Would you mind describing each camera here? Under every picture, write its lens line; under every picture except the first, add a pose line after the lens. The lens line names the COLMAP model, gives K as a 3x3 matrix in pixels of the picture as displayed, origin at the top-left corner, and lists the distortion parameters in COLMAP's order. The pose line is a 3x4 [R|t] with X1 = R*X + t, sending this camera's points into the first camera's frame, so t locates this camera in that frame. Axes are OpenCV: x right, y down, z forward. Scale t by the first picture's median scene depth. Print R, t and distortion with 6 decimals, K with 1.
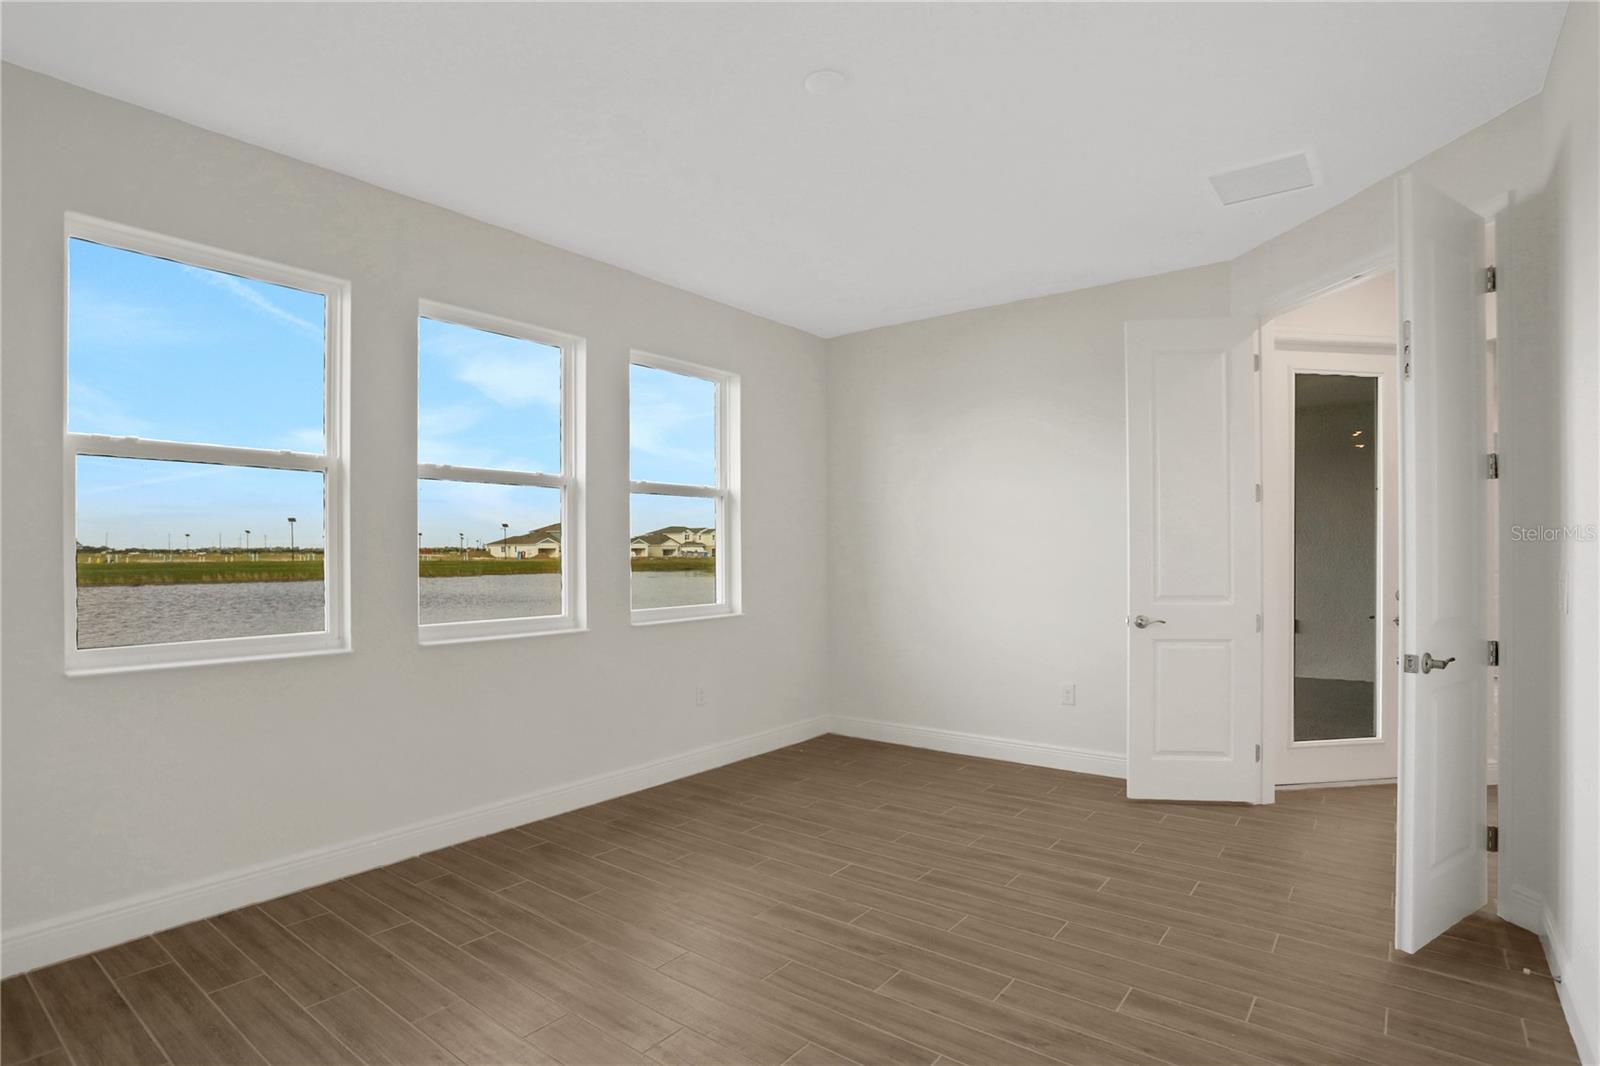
lens RADIAL K [[816.6, 0, 807.0], [0, 816.6, 546.3], [0, 0, 1]] dist [-0.083189, 0.044373]
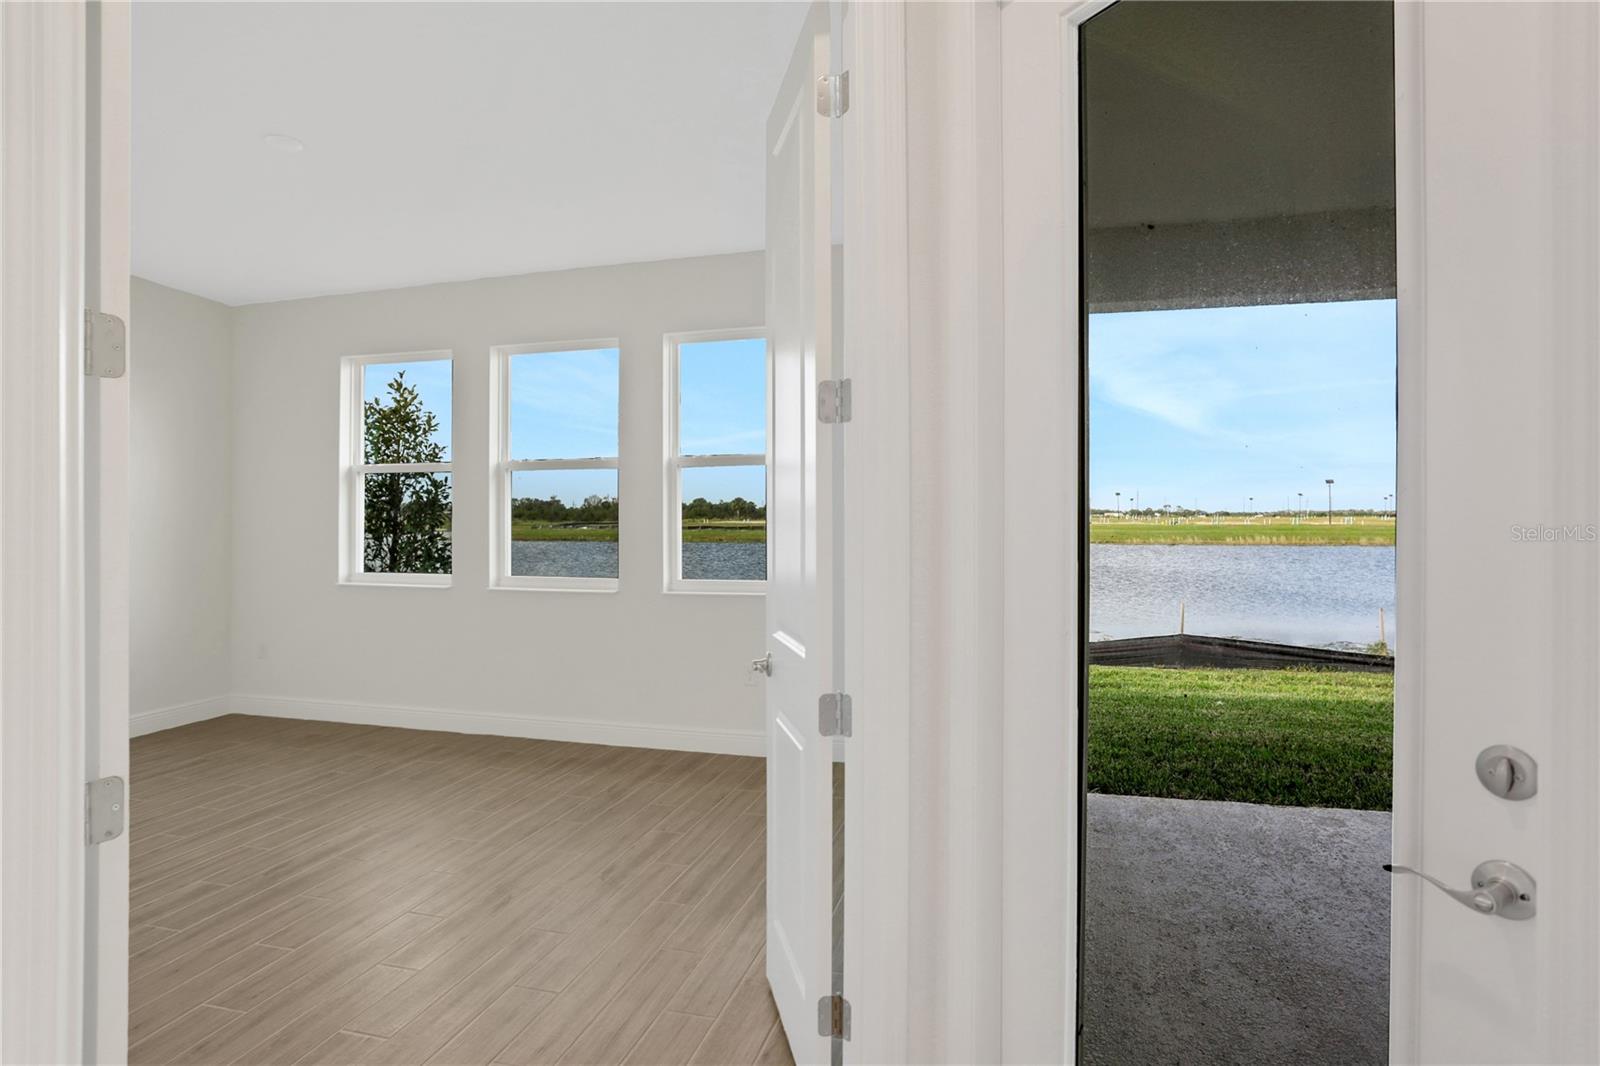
lens RADIAL K [[857.6, 0, 799.6], [0, 857.6, 524.7], [0, 0, 1]] dist [-0.016148, 0.001443]
pose [[0.364746, 0.010667, -0.931046, 1.068574], [0.007441, 0.999869, 0.014371, -0.007328], [0.931077, -0.012170, 0.364619, 0.901262]]
